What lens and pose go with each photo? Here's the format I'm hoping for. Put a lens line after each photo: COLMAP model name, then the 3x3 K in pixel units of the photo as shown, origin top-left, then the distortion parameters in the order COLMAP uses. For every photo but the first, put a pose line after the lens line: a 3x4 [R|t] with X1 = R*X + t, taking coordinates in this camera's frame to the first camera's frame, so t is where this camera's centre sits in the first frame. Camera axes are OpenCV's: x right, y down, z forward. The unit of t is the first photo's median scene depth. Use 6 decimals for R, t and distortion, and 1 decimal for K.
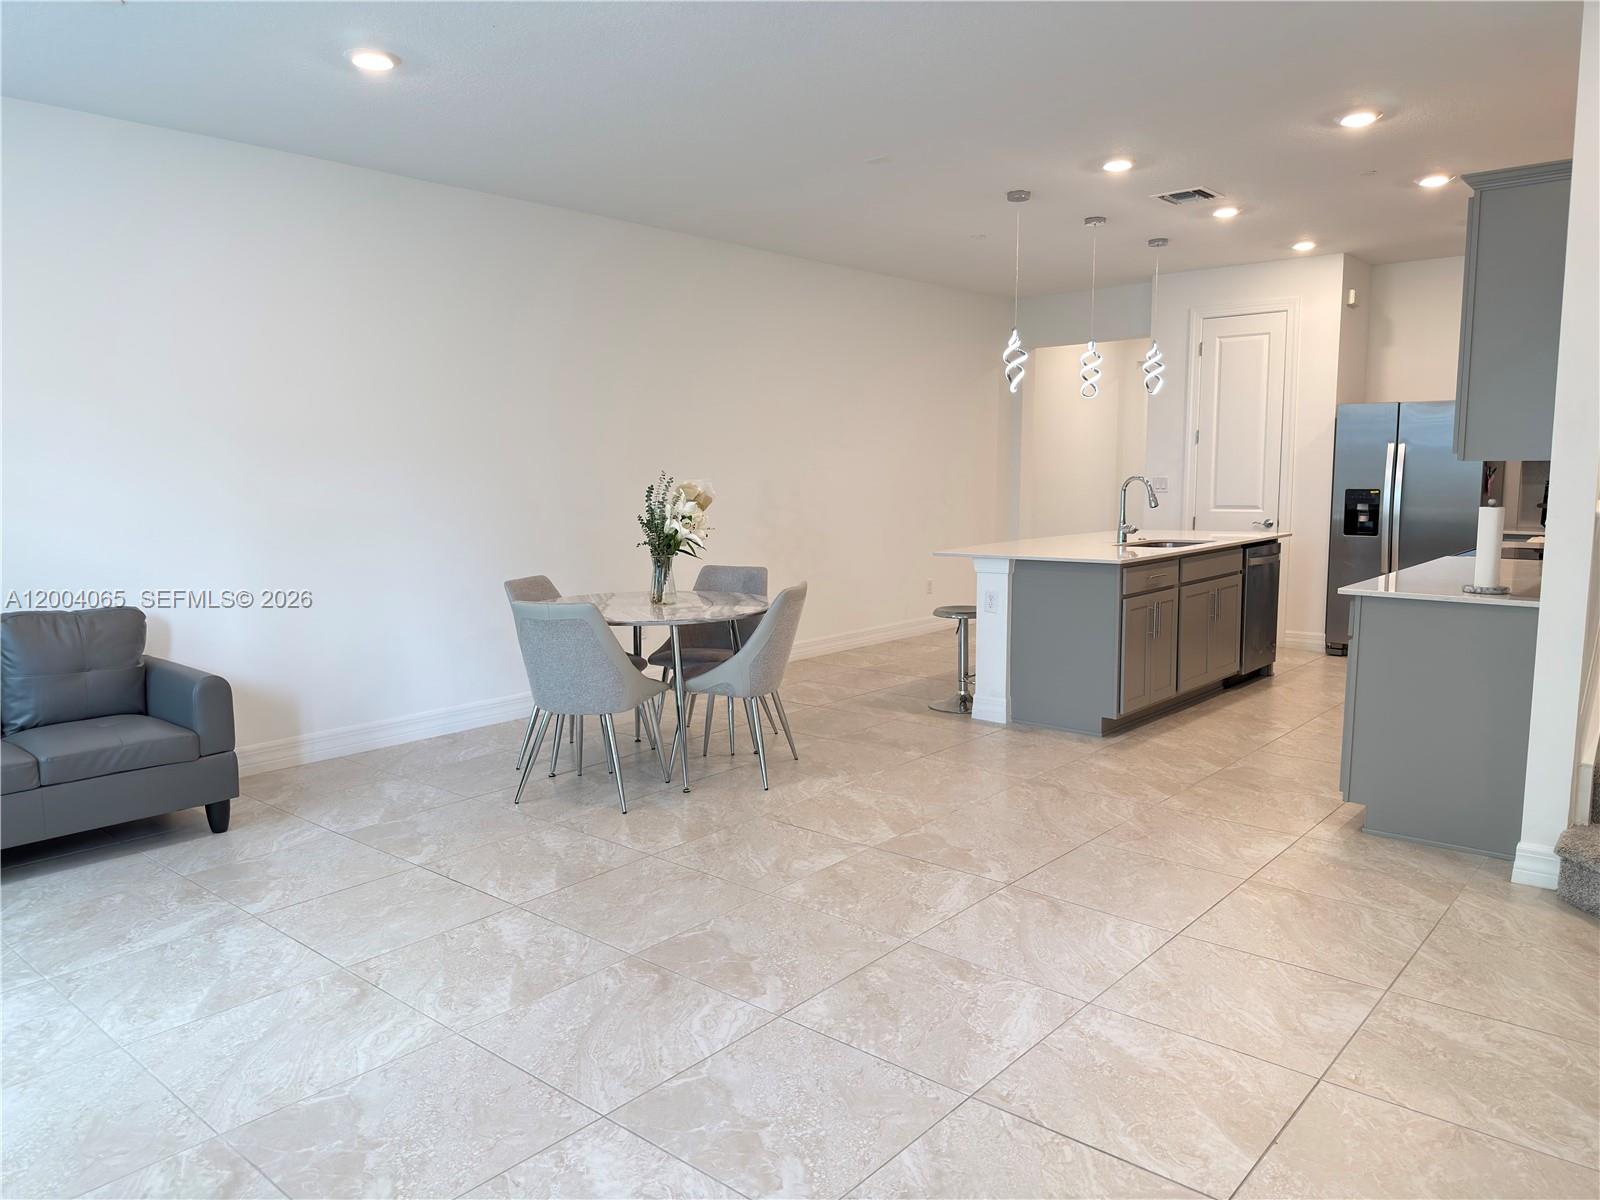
lens RADIAL K [[1113.1, 0, 809.3], [0, 1113.1, 604.7], [0, 0, 1]] dist [0.074977, -0.096152]
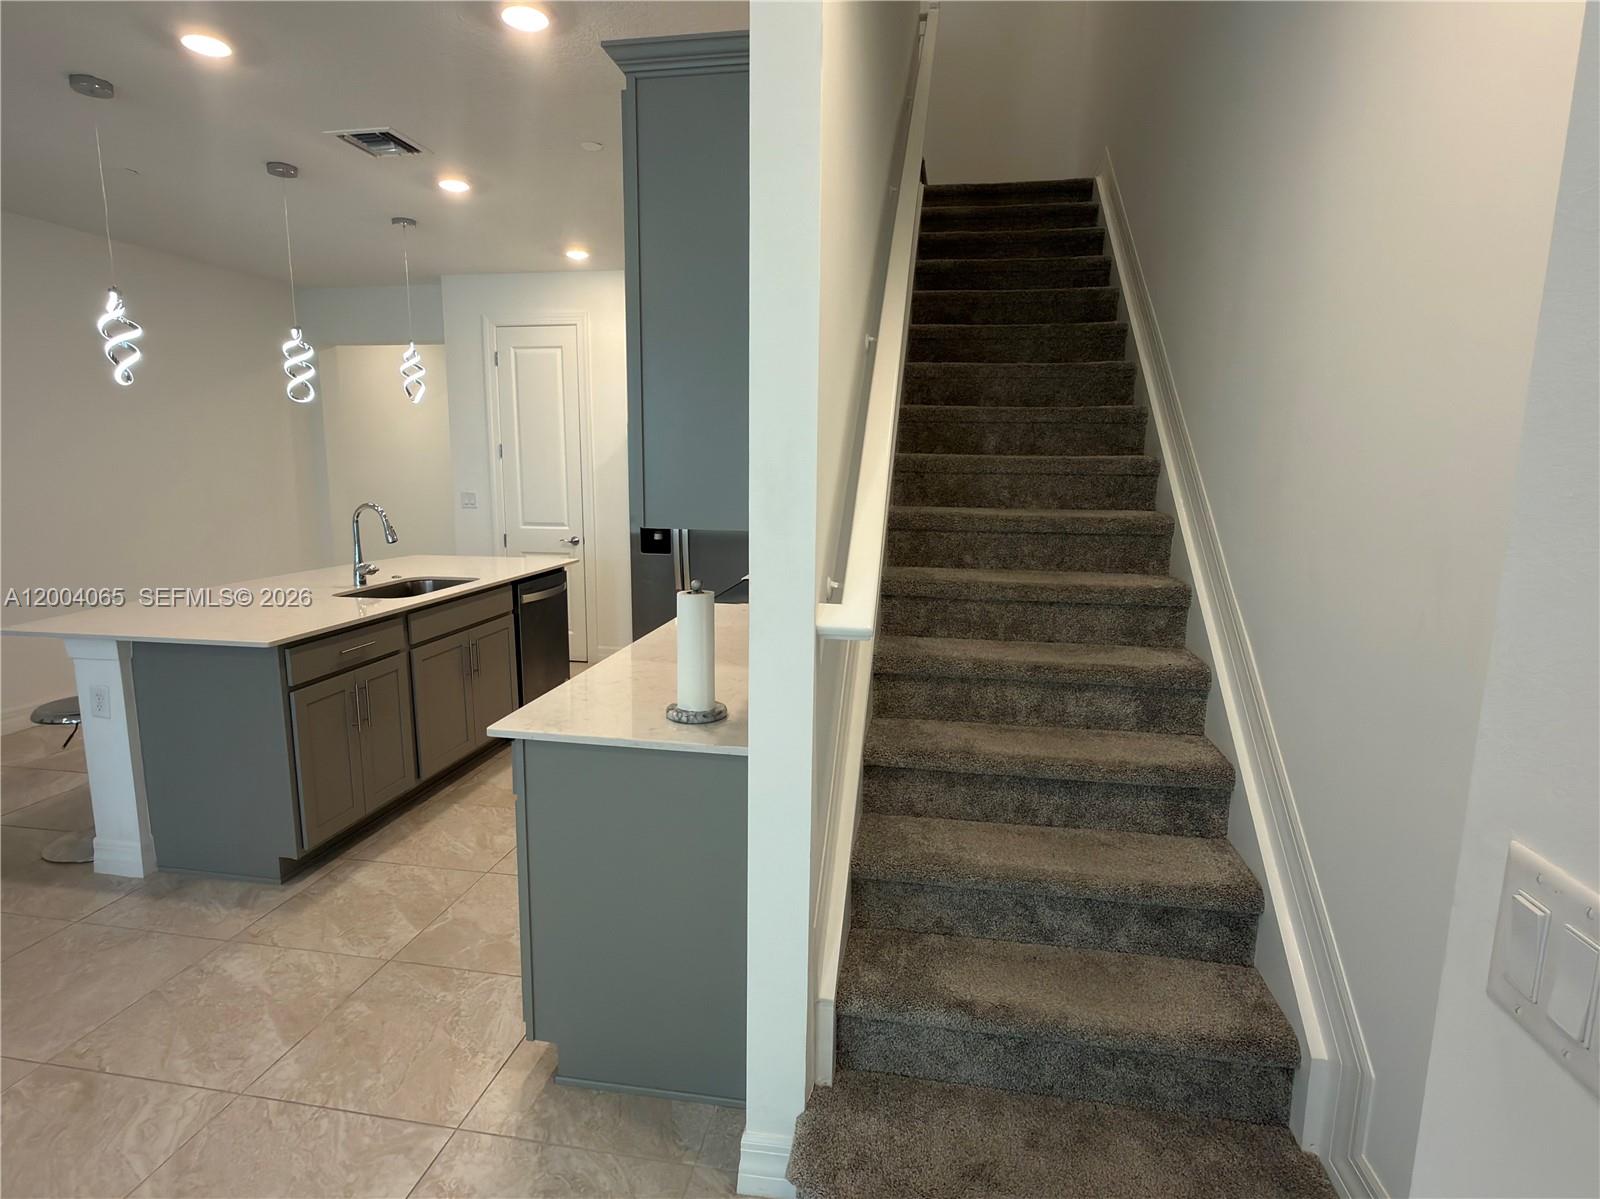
lens RADIAL K [[856.5, 0, 800.0], [0, 856.5, 599.5], [0, 0, 1]] dist [-0.001295, 0.016411]
pose [[0.854452, -0.066874, 0.515208, 0.255828], [0.047707, 0.997591, 0.050368, -0.067995], [-0.517335, -0.018458, 0.855584, 0.344345]]
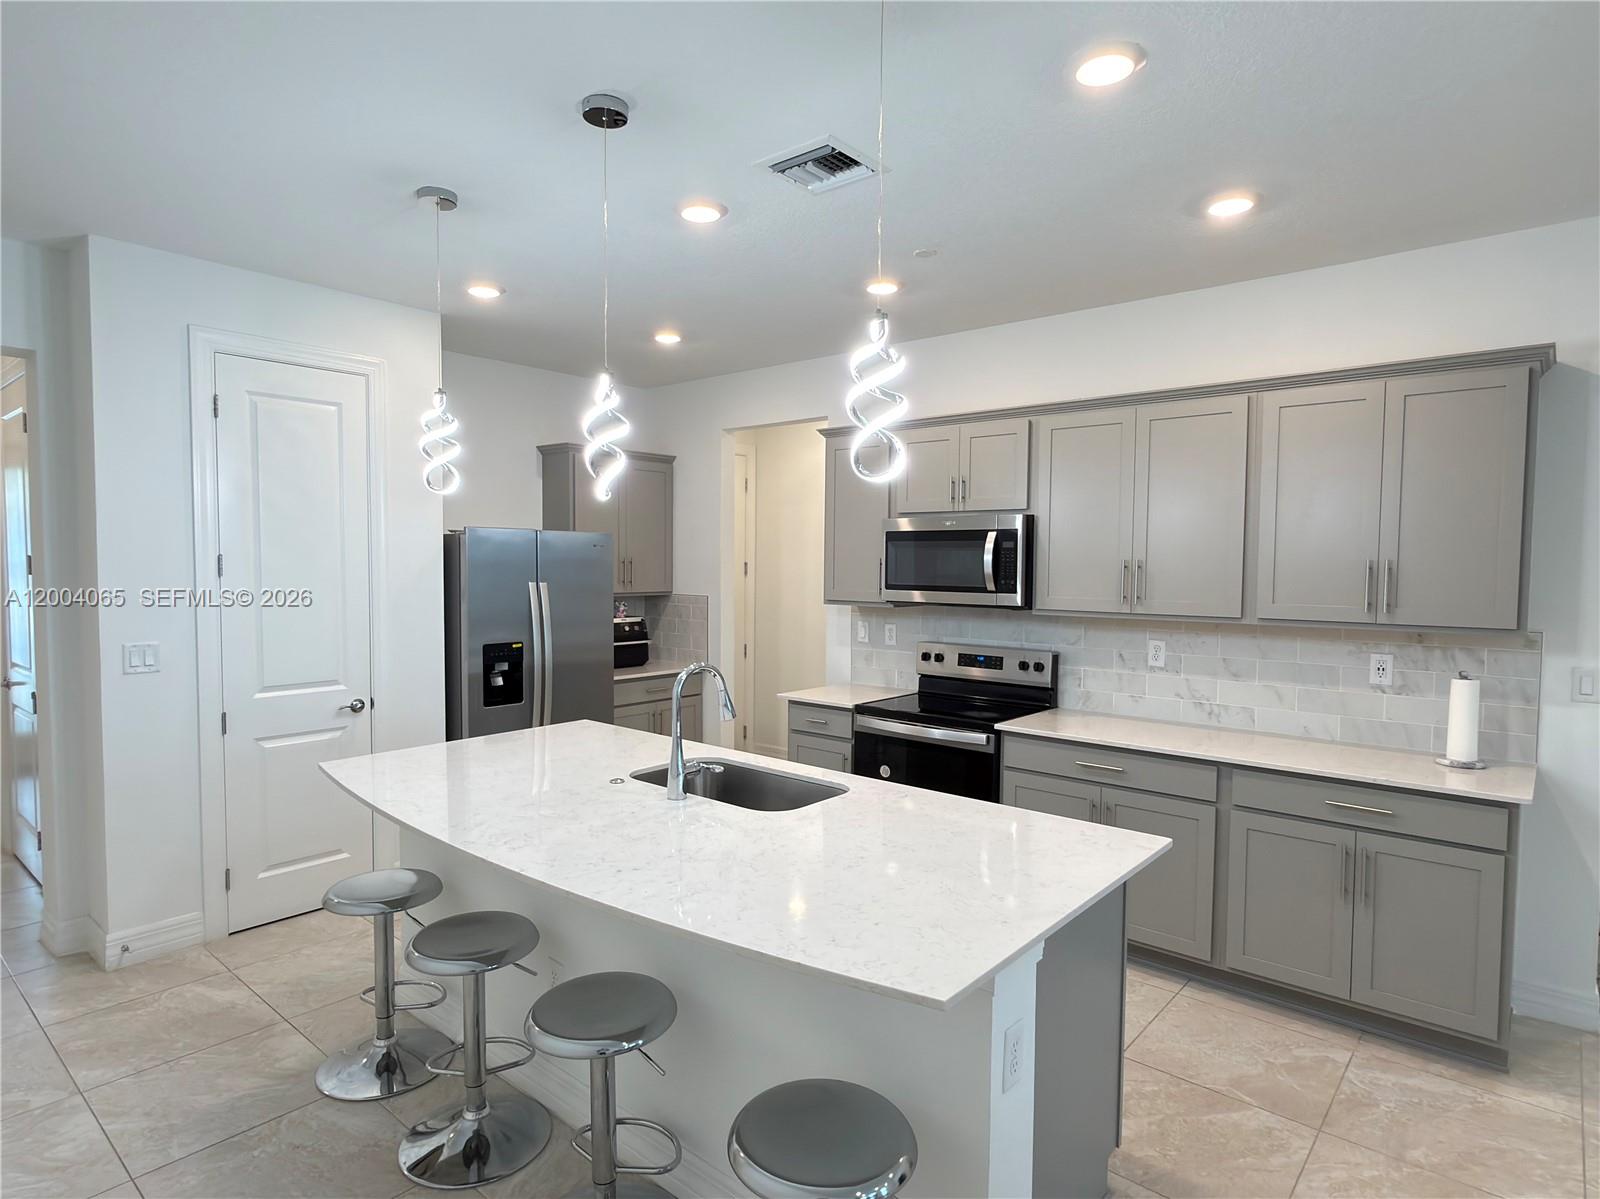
lens RADIAL K [[874.6, 0, 800.0], [0, 874.6, 599.5], [0, 0, 1]] dist [0.001696, 0.001016]
pose [[-0.019042, -0.044973, 0.998807, -0.116429], [0.105804, 0.993288, 0.046741, -0.176556], [-0.994205, 0.106567, -0.014156, 1.042017]]
